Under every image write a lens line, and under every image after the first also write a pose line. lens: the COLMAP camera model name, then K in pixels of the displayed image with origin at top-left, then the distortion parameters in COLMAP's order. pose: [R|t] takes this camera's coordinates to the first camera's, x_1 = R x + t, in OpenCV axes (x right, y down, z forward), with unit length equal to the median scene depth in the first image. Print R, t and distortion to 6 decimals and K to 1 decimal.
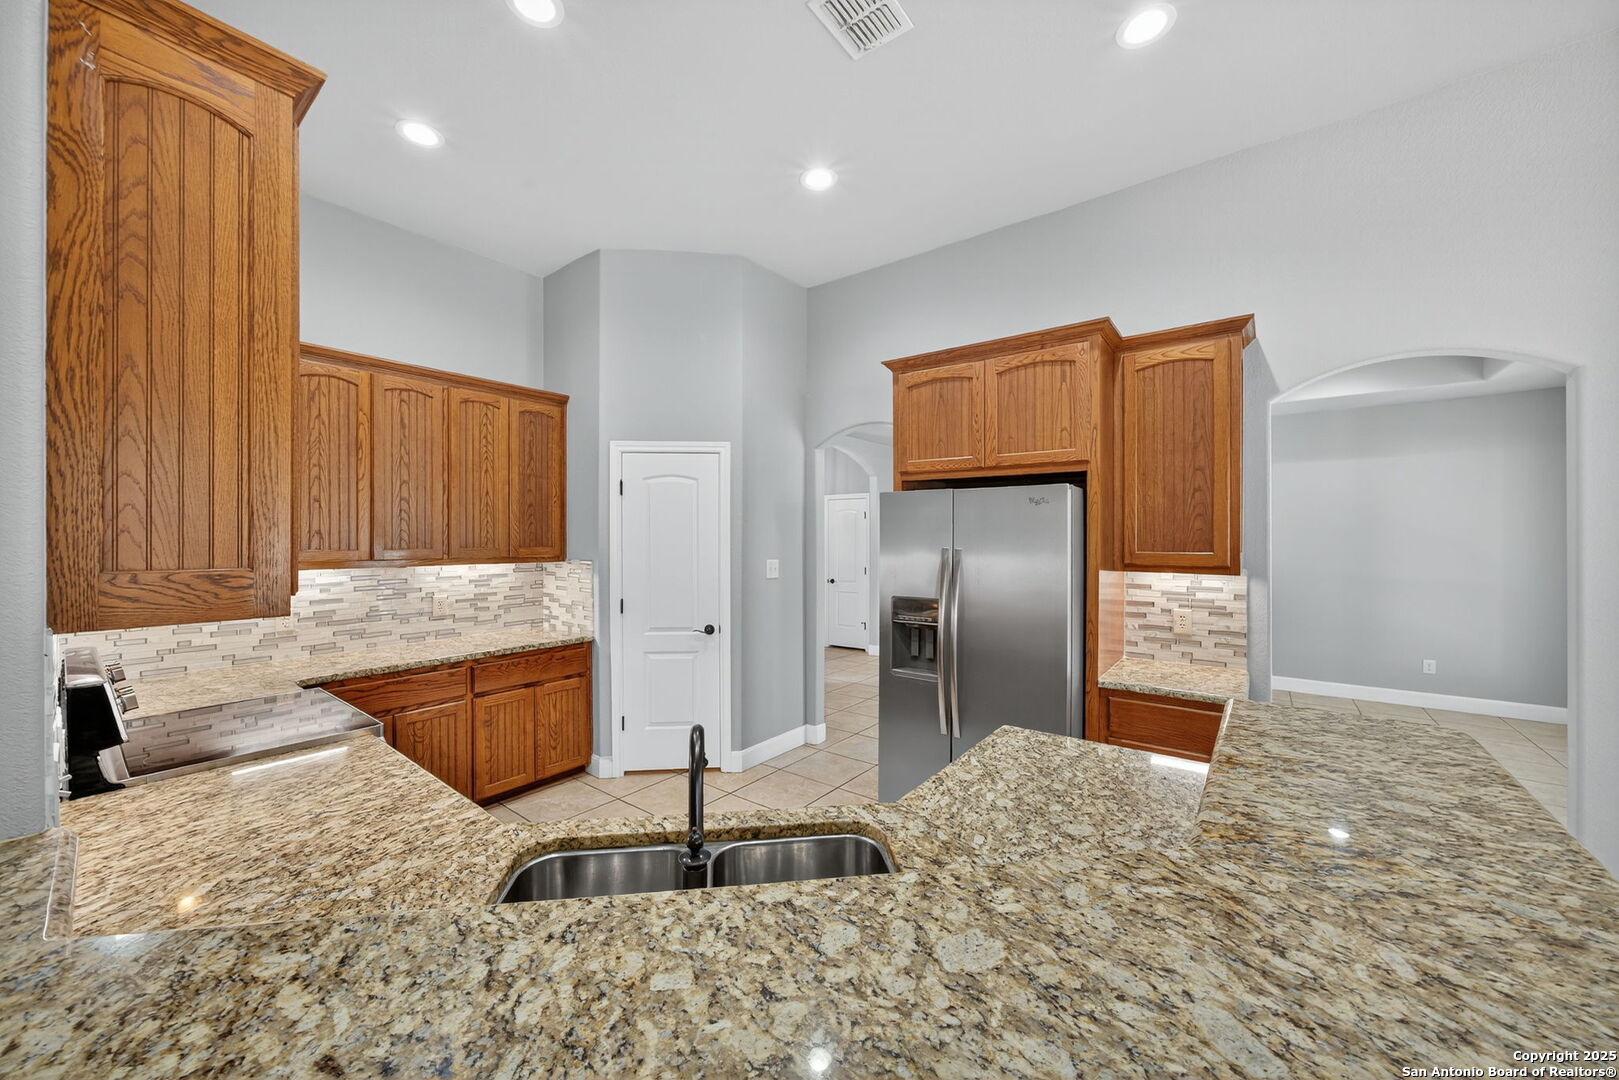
lens RADIAL K [[589.3, 0, 809.5], [0, 589.3, 540.0], [0, 0, 1]] dist [-0.022940, 0.002781]
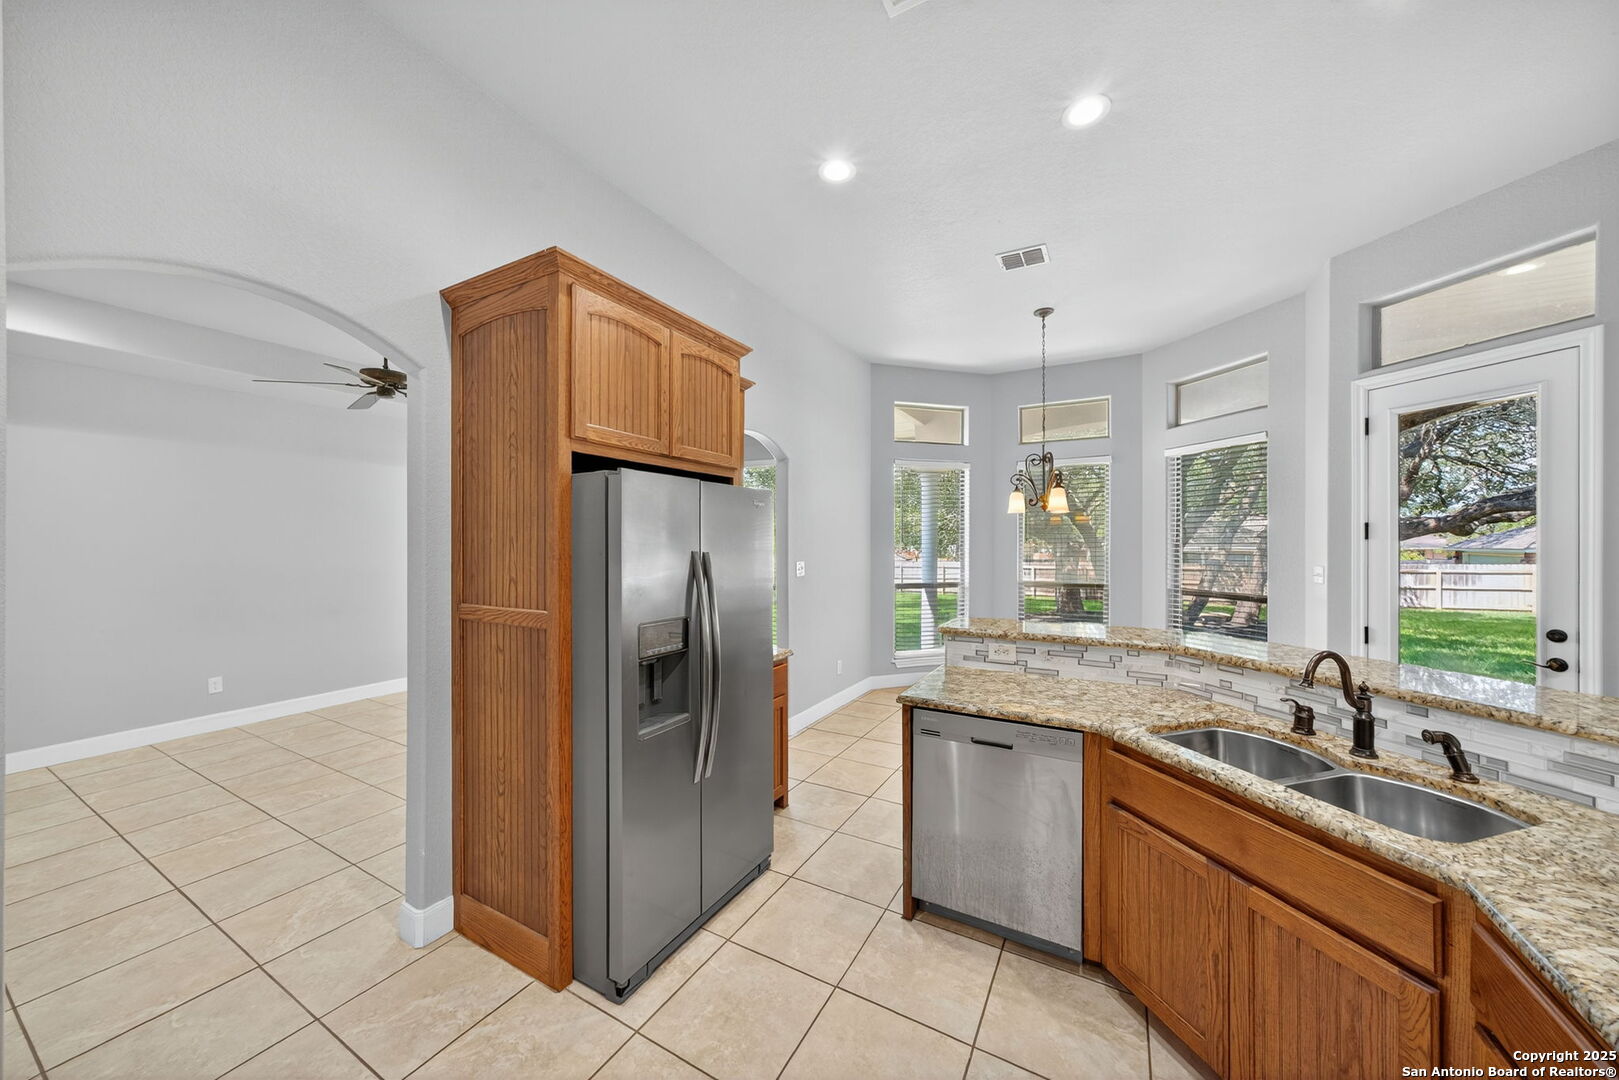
lens RADIAL K [[559.8, 0, 807.6], [0, 559.8, 537.7], [0, 0, 1]] dist [-0.000047, 0.000198]
pose [[-0.150827, 0.007379, 0.988533, -0.519791], [0.005549, 0.999963, -0.006618, 0.000313], [-0.988545, 0.004488, -0.150862, 0.907737]]
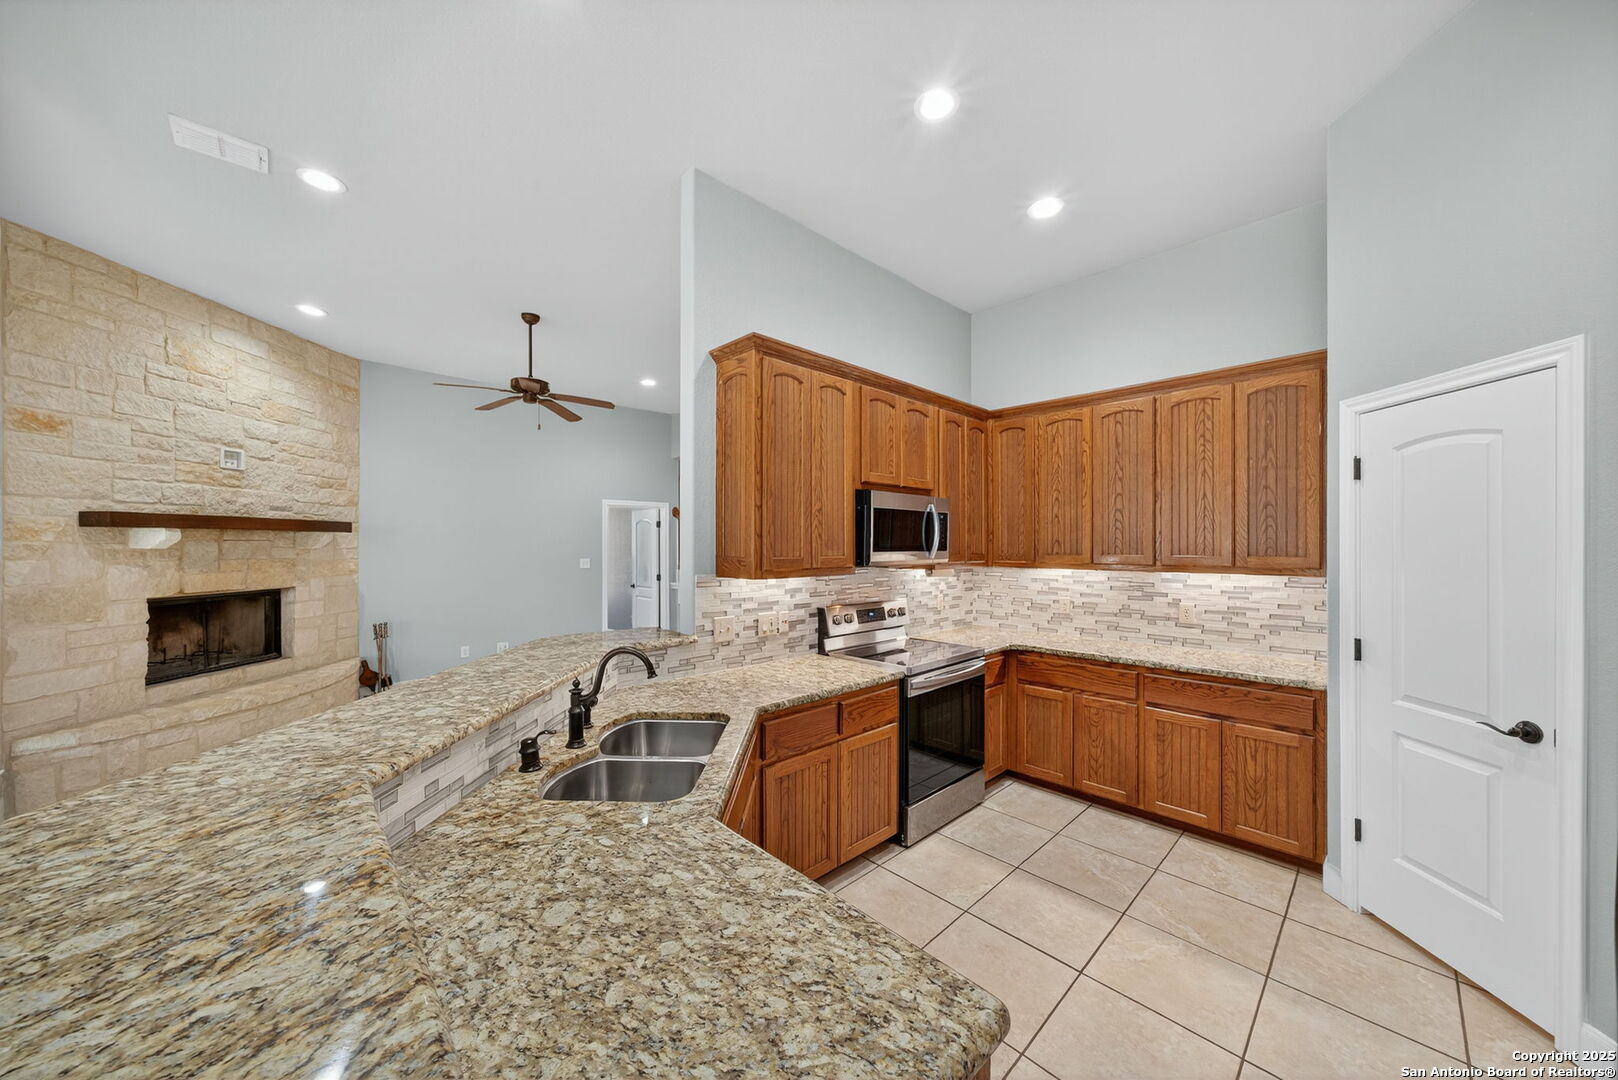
lens RADIAL K [[571.6, 0, 810.6], [0, 571.6, 544.1], [0, 0, 1]] dist [-0.006676, -0.000161]
pose [[-0.163845, -0.001172, -0.986485, 0.502607], [-0.003007, 0.999995, -0.000688, -0.002701], [0.986482, 0.002854, -0.163847, 0.627862]]
